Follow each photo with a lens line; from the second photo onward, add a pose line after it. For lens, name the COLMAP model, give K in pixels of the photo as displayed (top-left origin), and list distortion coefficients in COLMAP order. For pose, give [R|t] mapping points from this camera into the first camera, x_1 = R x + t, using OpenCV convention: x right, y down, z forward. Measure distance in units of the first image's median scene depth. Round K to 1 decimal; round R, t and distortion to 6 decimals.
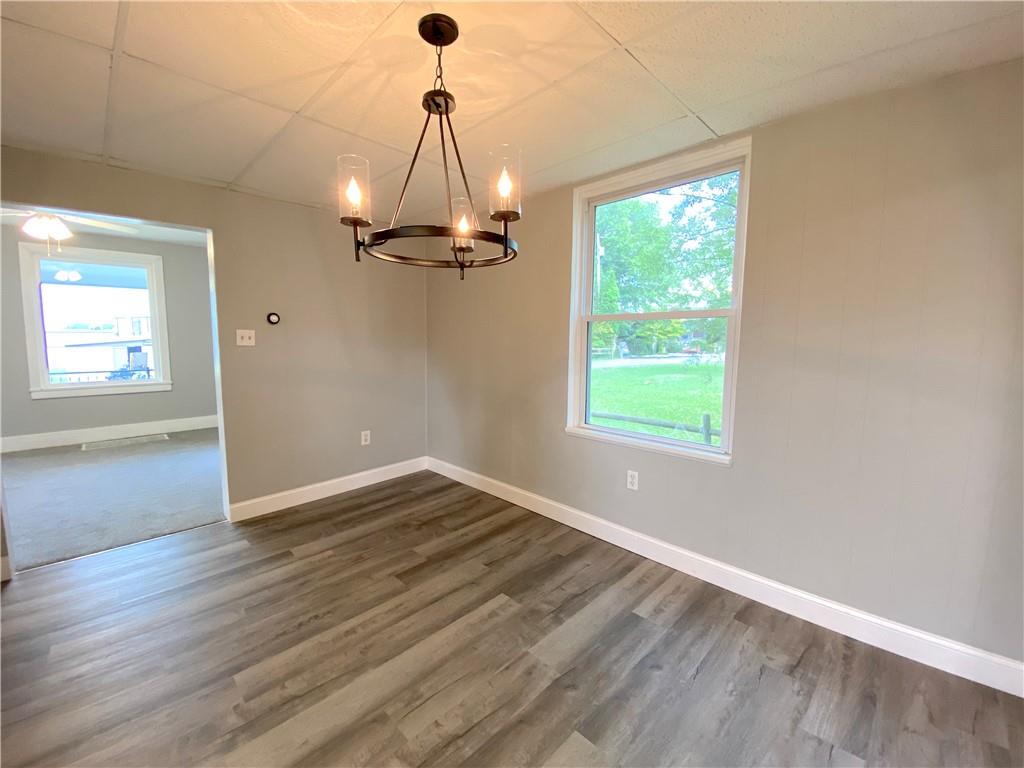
lens RADIAL K [[417.1, 0, 507.1], [0, 417.1, 380.4], [0, 0, 1]] dist [0.016214, -0.019767]
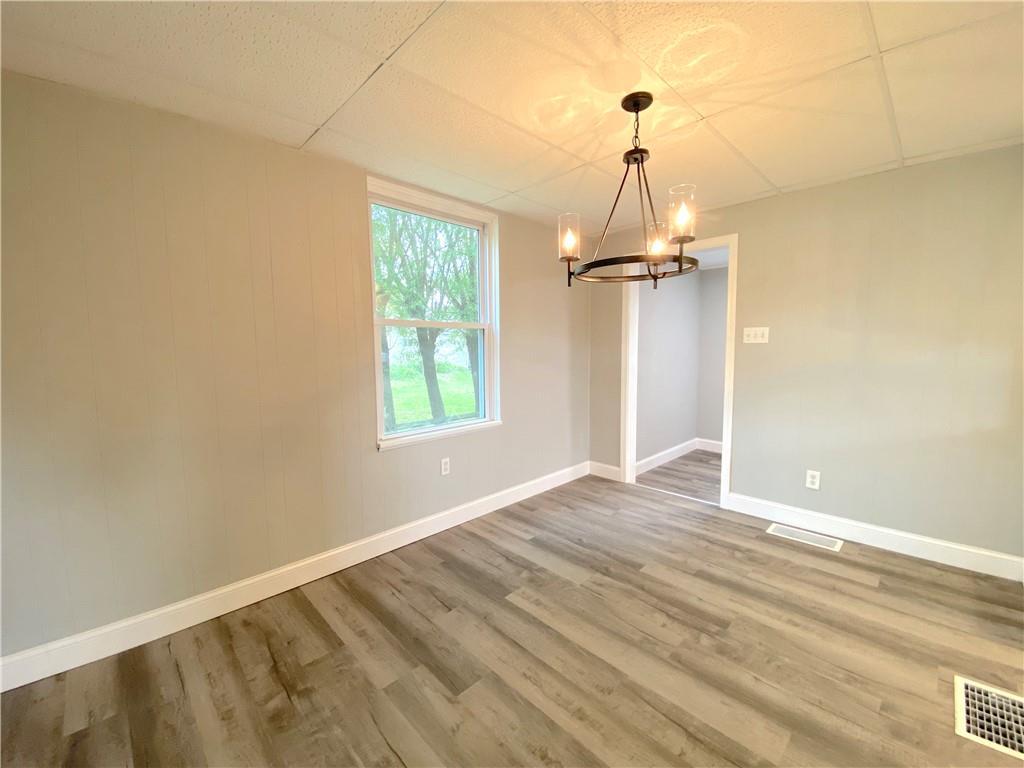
lens RADIAL K [[417.1, 0, 507.1], [0, 417.1, 380.4], [0, 0, 1]] dist [0.016214, -0.019767]
pose [[0.019404, -0.094035, 0.995380, -0.936113], [0.117601, 0.988871, 0.091127, -0.091432], [-0.992871, 0.115289, 0.030247, 0.886335]]
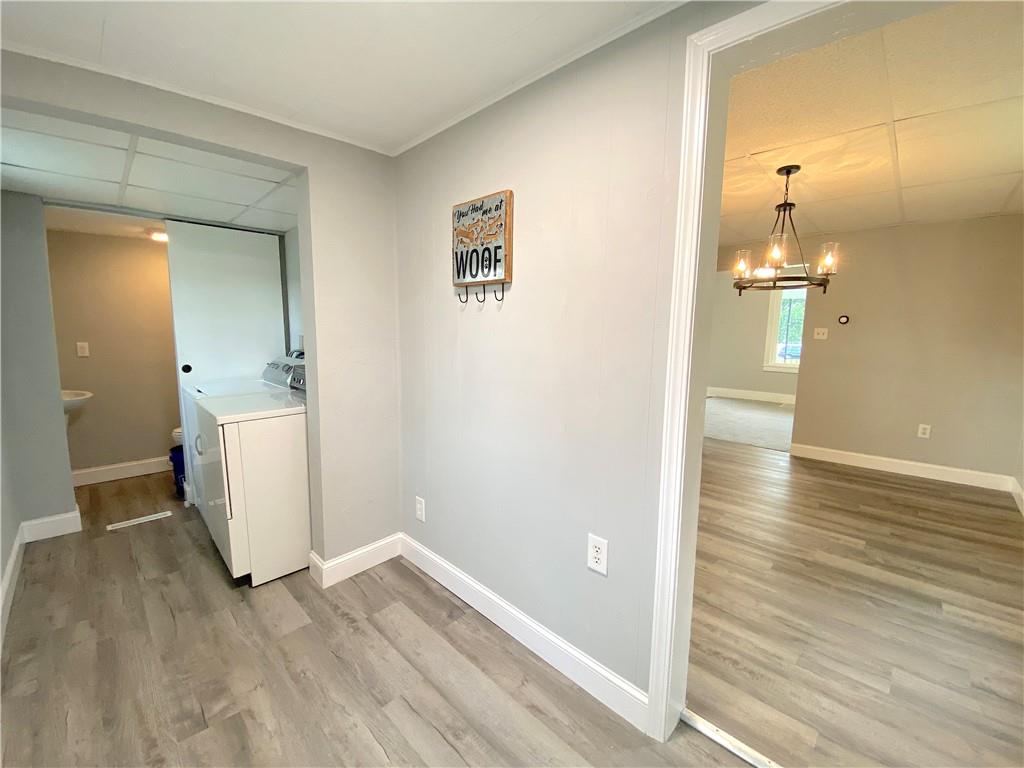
lens RADIAL K [[417.1, 0, 507.1], [0, 417.1, 380.4], [0, 0, 1]] dist [0.016214, -0.019767]
pose [[0.012392, 0.117966, -0.992940, 1.114229], [-0.117573, 0.986300, 0.115709, 0.024127], [0.992987, 0.115309, 0.026091, -0.130929]]
